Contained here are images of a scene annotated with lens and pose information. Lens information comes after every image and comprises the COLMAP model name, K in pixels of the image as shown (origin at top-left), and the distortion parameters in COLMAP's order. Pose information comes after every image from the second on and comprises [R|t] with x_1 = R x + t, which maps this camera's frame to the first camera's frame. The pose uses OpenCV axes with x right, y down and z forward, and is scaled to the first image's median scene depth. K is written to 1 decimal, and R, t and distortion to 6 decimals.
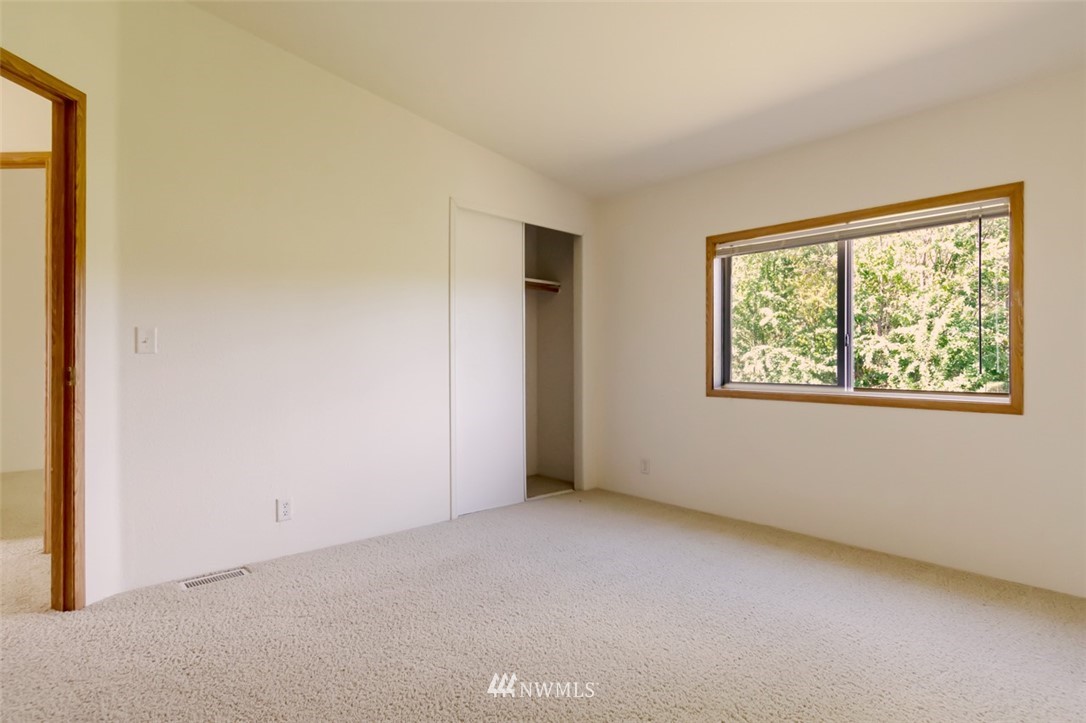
lens RADIAL K [[561.2, 0, 543.0], [0, 561.2, 361.5], [0, 0, 1]] dist [-0.021388, -0.000033]
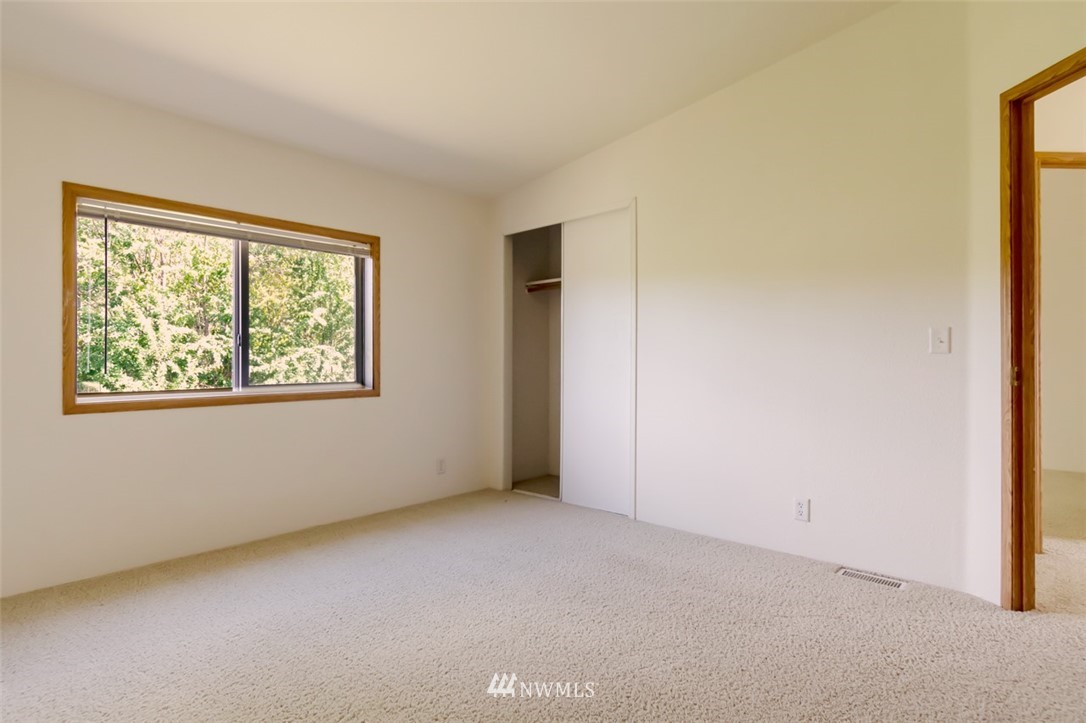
lens RADIAL K [[561.2, 0, 543.0], [0, 561.2, 361.5], [0, 0, 1]] dist [-0.021388, -0.000033]
pose [[-0.114569, -0.009558, 0.993369, -0.536873], [0.009593, 0.999896, 0.010728, -0.005709], [-0.993369, 0.010759, -0.114465, 0.602391]]
